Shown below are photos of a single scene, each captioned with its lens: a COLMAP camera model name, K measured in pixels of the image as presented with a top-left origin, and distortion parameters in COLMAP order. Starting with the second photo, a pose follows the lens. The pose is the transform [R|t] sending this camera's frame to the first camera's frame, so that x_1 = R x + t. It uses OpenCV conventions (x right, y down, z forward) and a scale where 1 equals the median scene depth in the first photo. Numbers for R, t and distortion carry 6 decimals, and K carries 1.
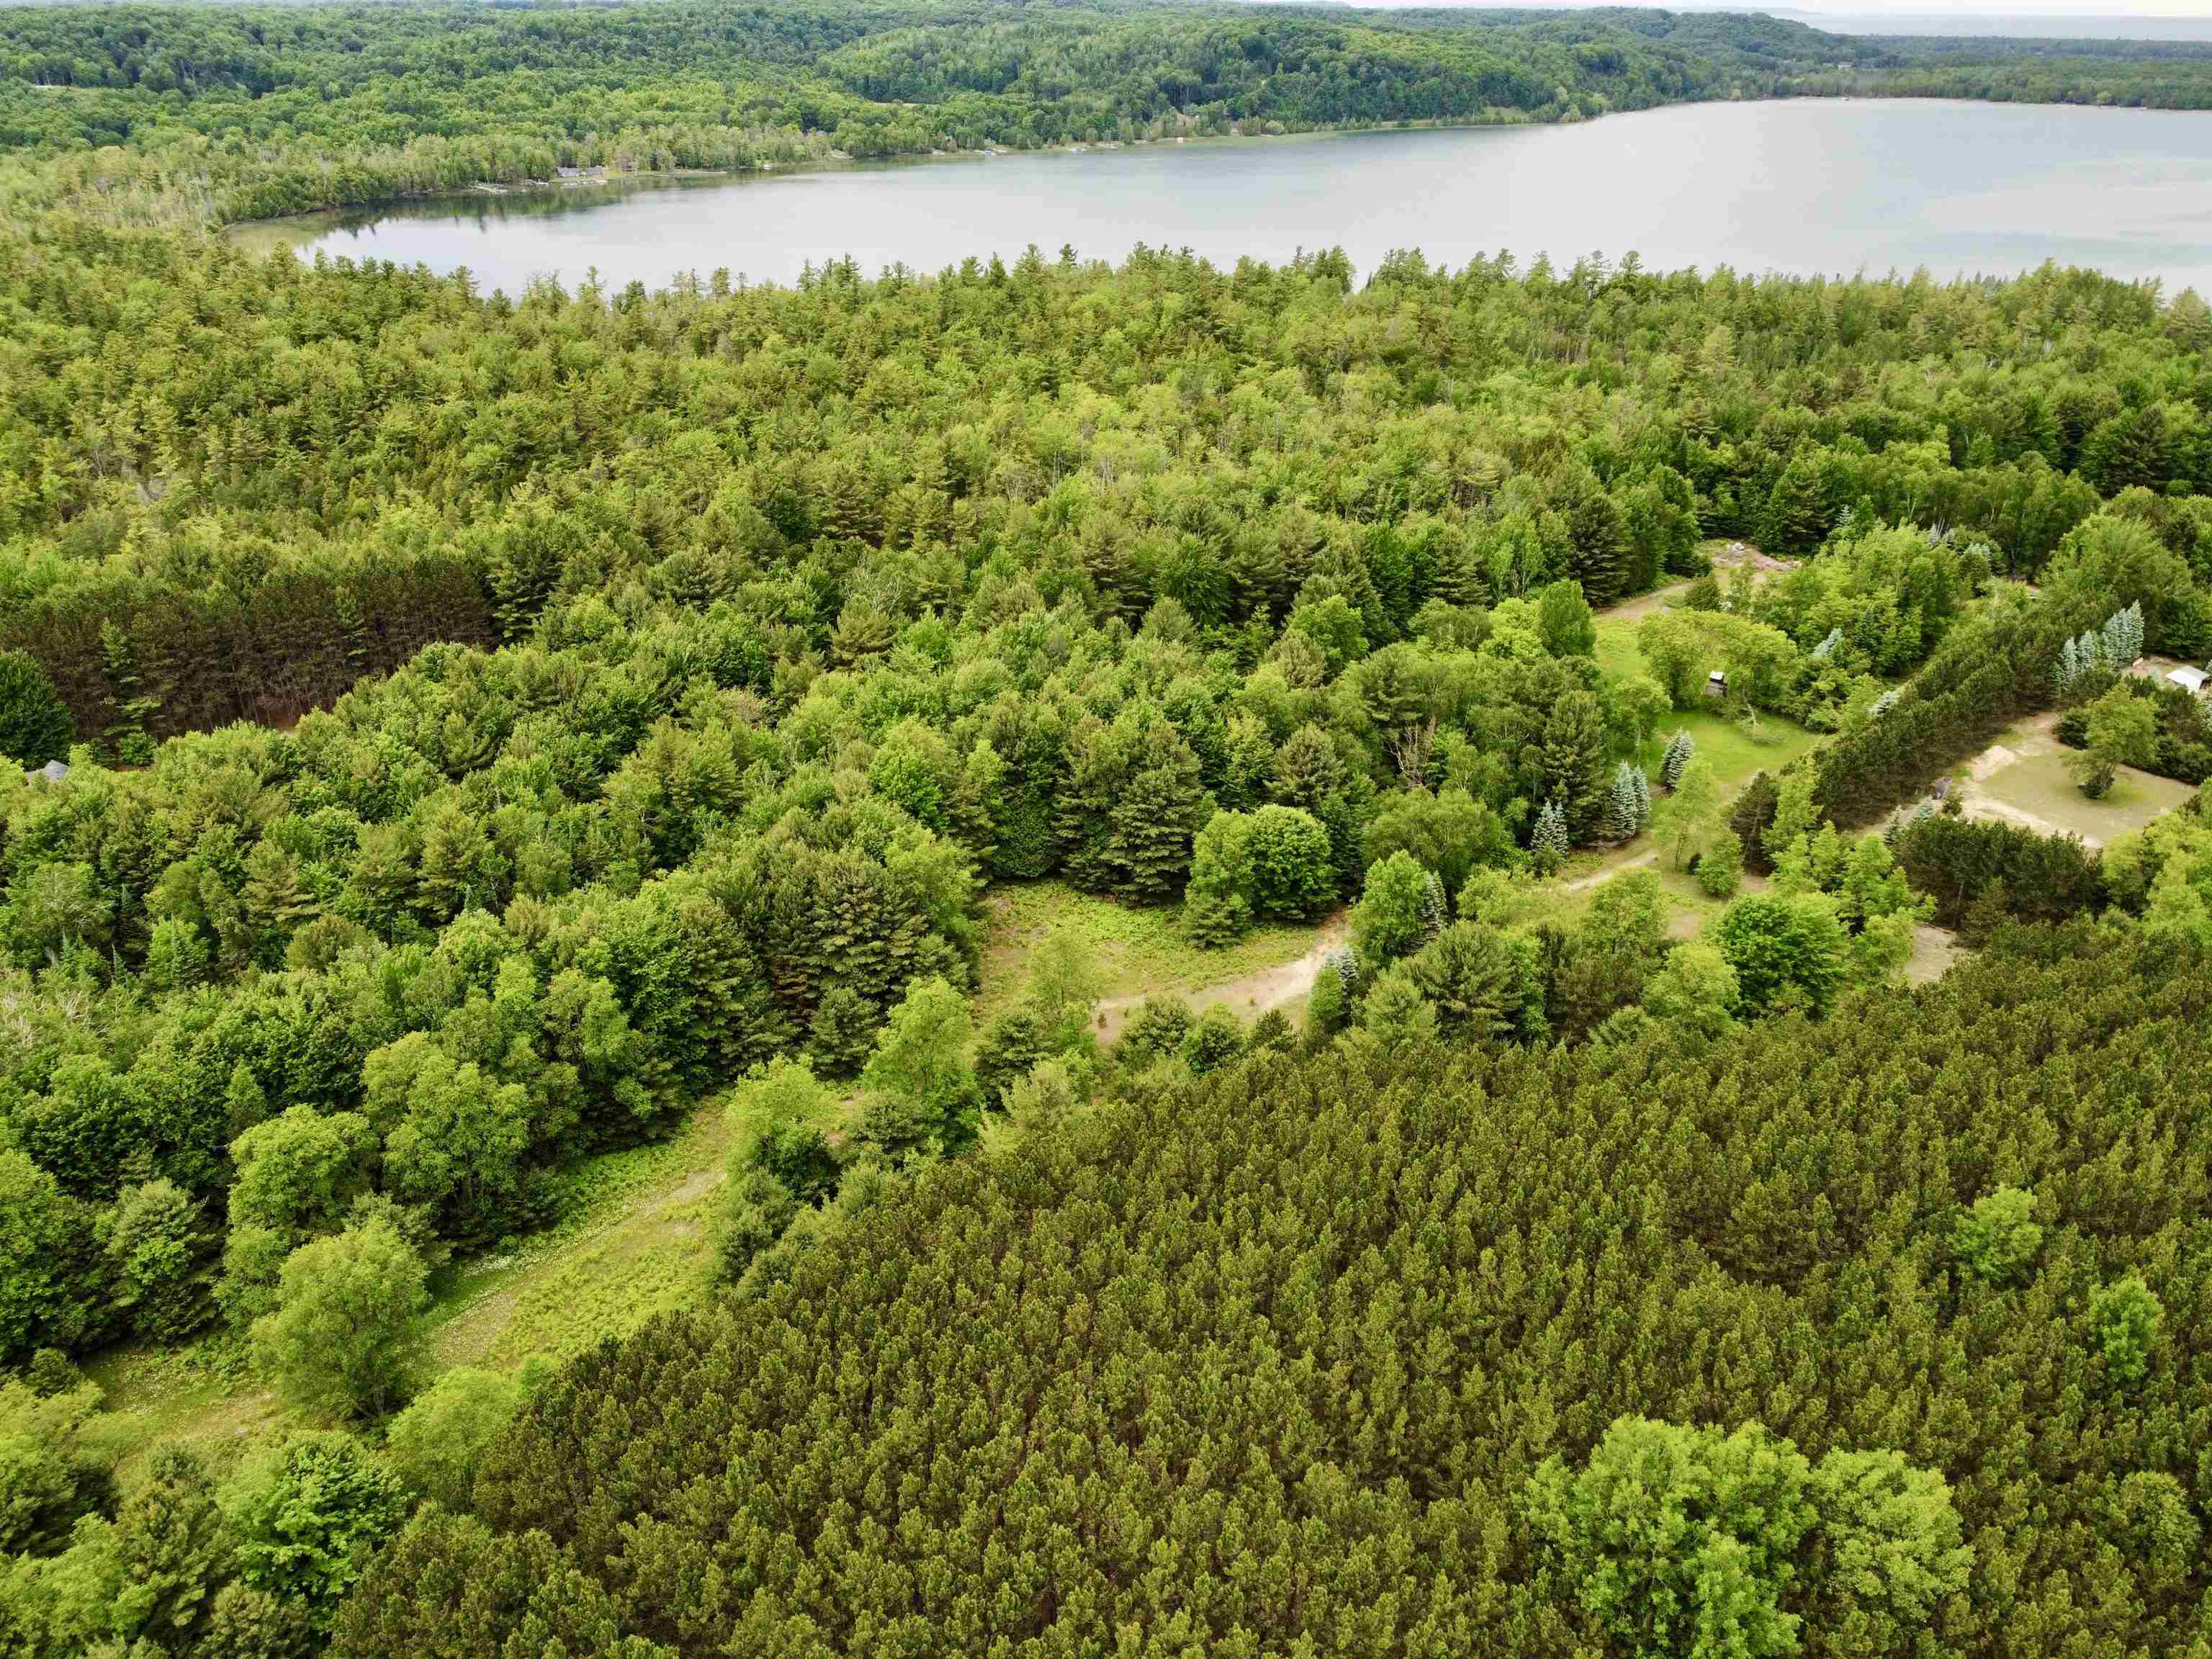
lens RADIAL K [[1677.6, 0, 1098.4], [0, 1677.6, 835.3], [0, 0, 1]] dist [-0.009088, -0.002570]
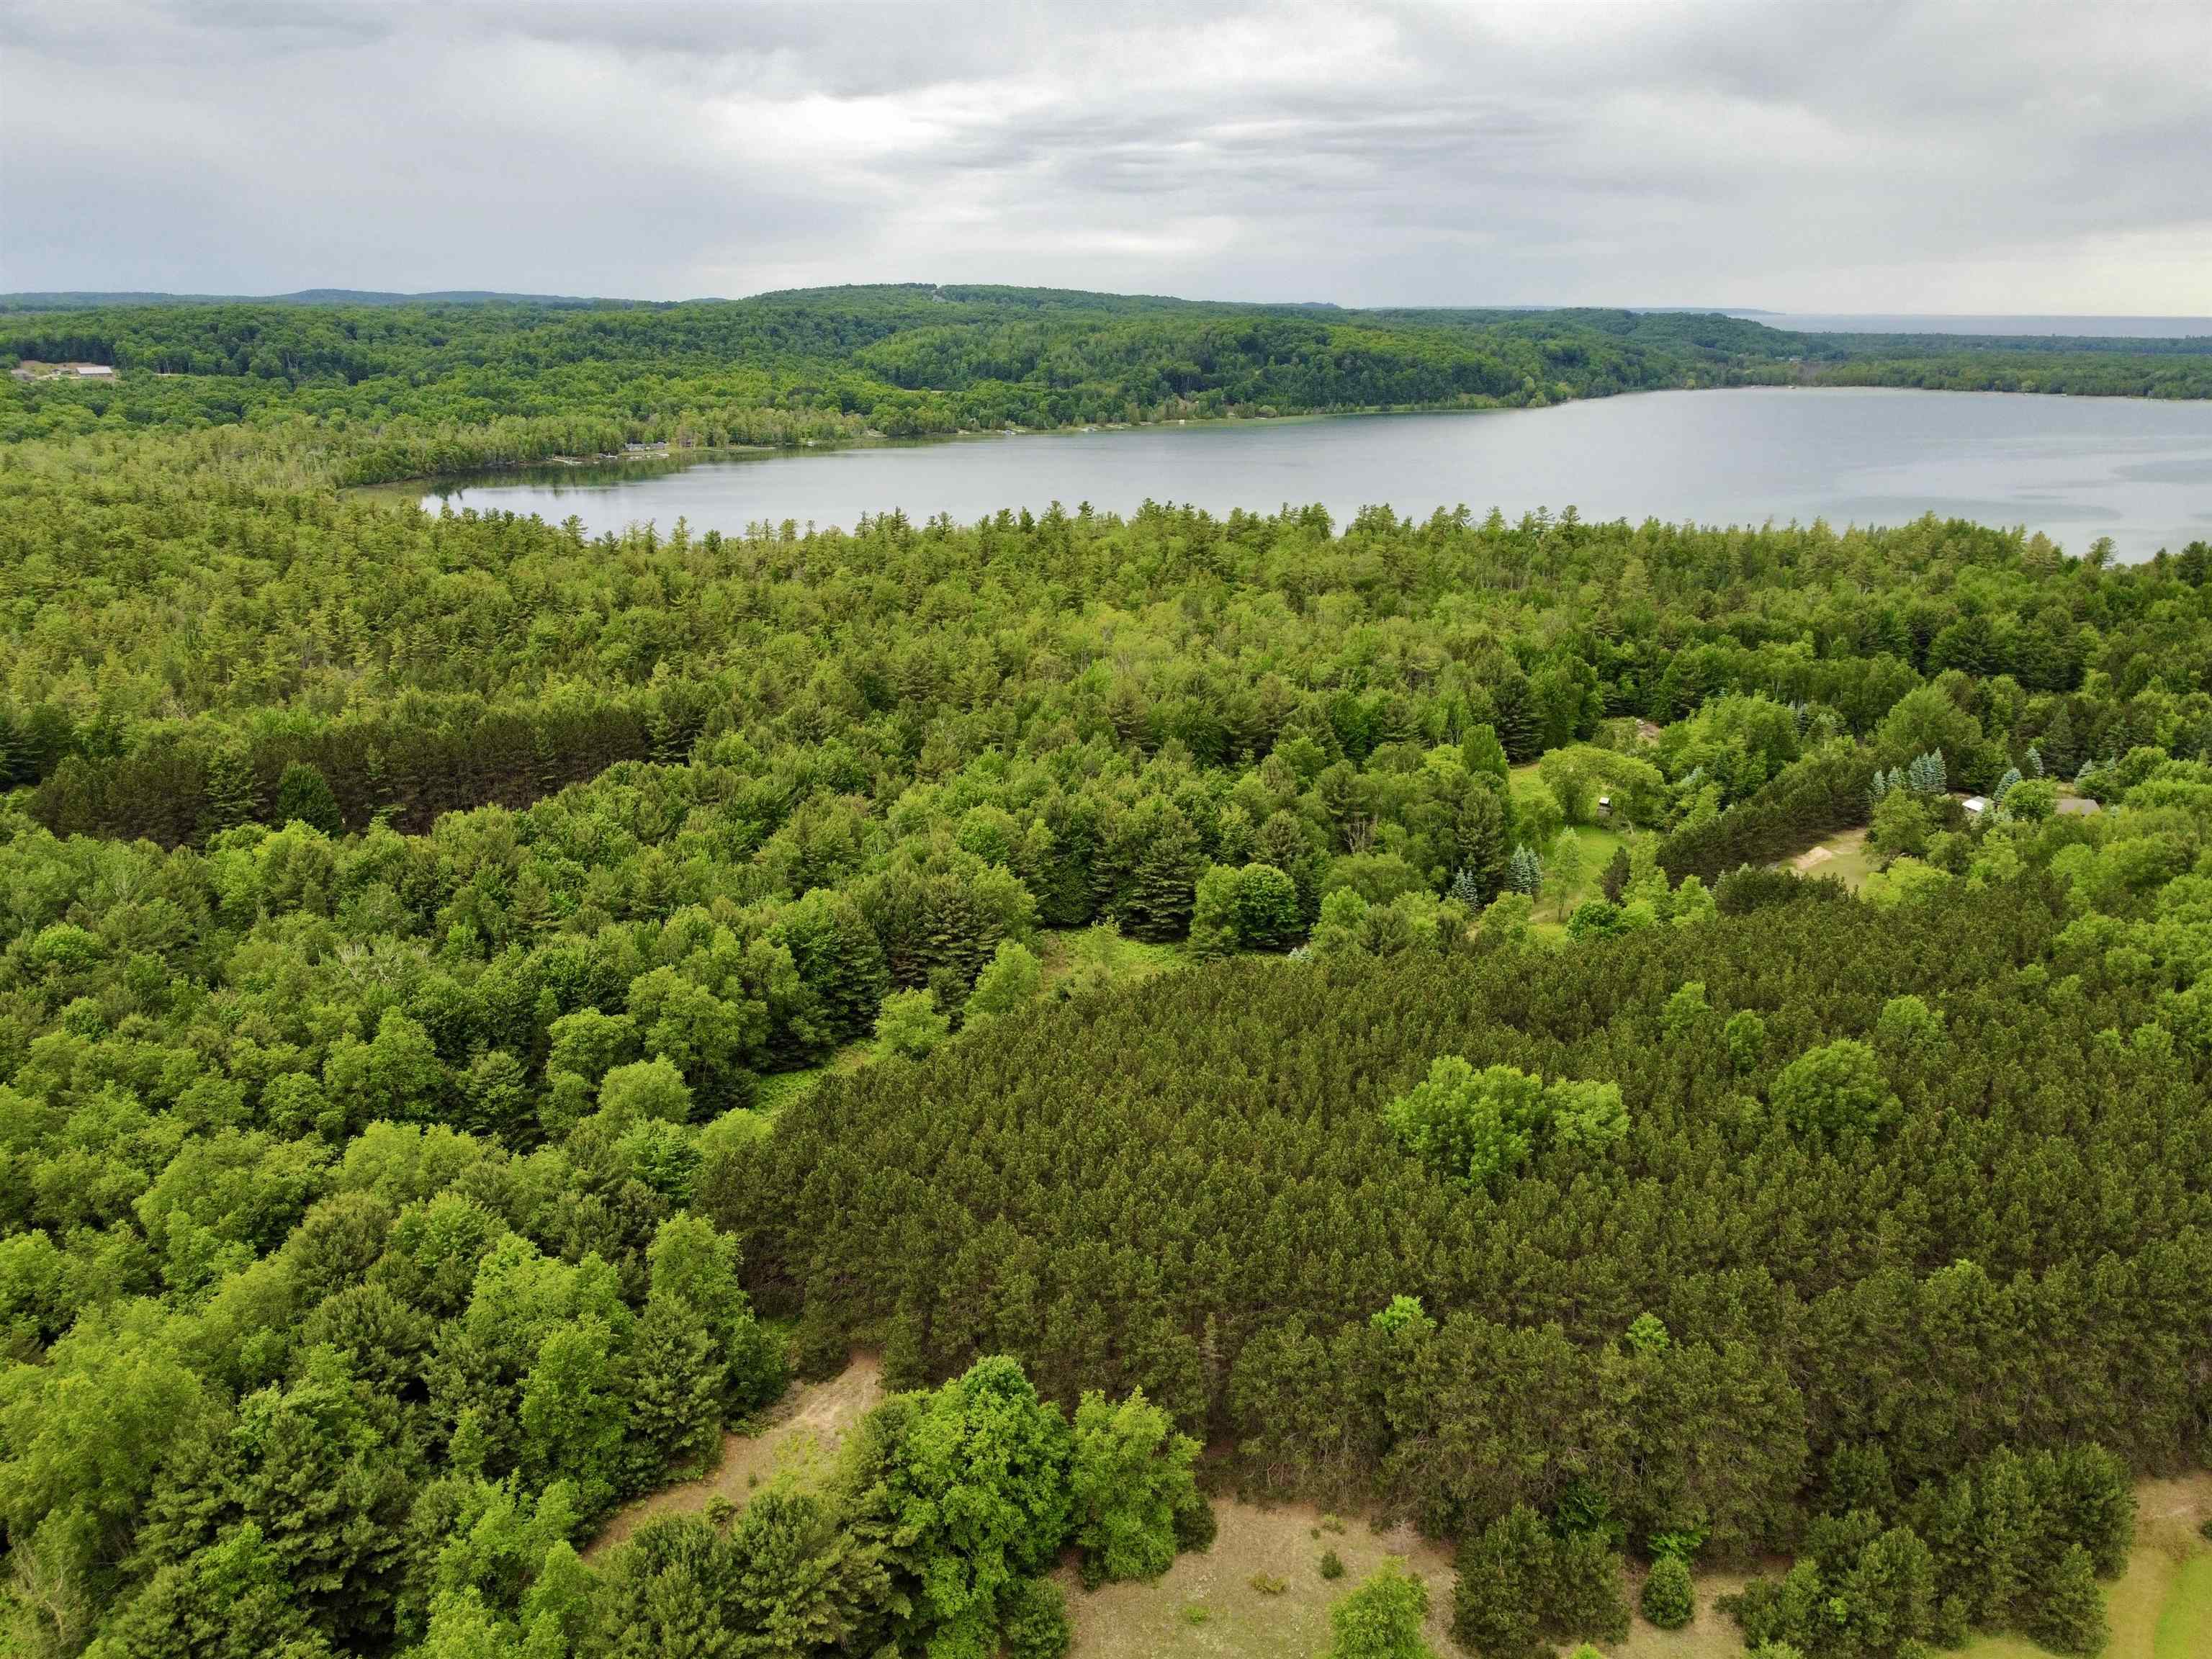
lens RADIAL K [[1677.6, 0, 1091.8], [0, 1677.6, 841.7], [0, 0, 1]] dist [-0.009088, -0.002570]
pose [[0.999976, 0.002018, -0.006645, -0.012178], [-0.002998, 0.988545, -0.150894, 0.116295], [0.006264, 0.150911, 0.988528, -0.235045]]
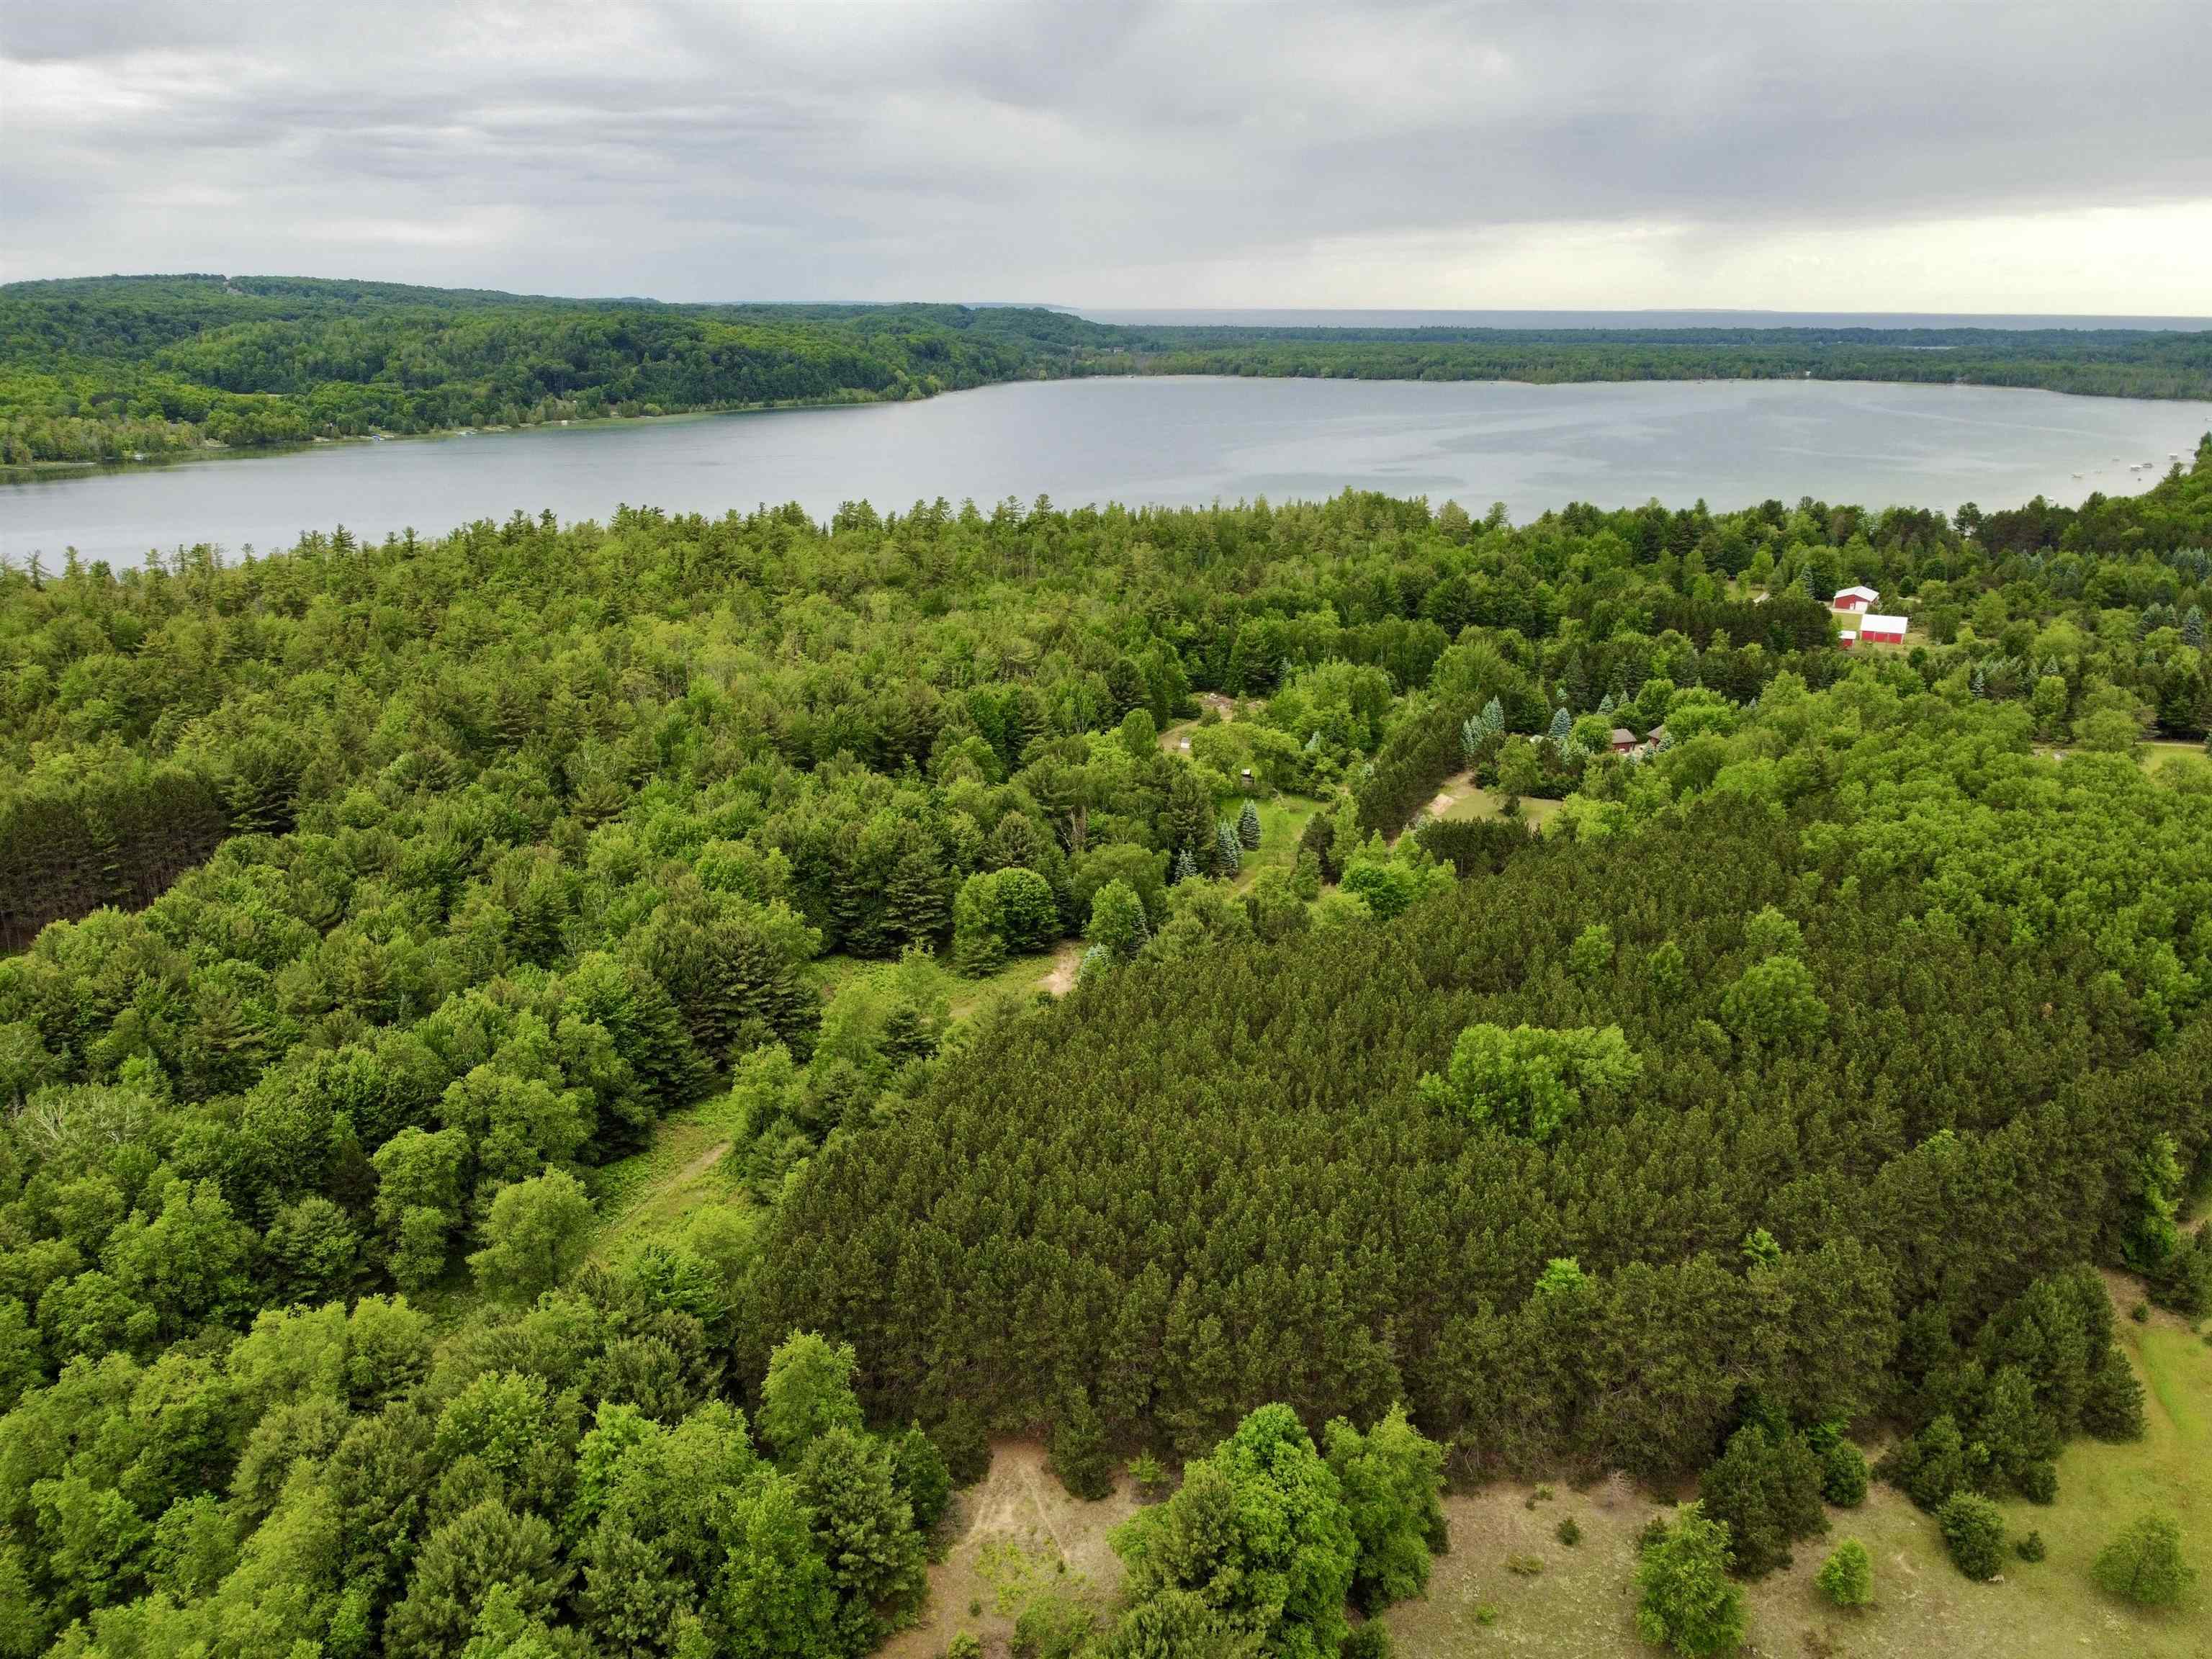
lens RADIAL K [[1677.6, 0, 1092.2], [0, 1677.6, 833.0], [0, 0, 1]] dist [-0.009088, -0.002570]
pose [[0.928086, -0.108657, 0.356159, -0.207618], [0.161786, 0.979147, -0.122868, 0.088731], [-0.335381, 0.171654, 0.926312, -0.178476]]
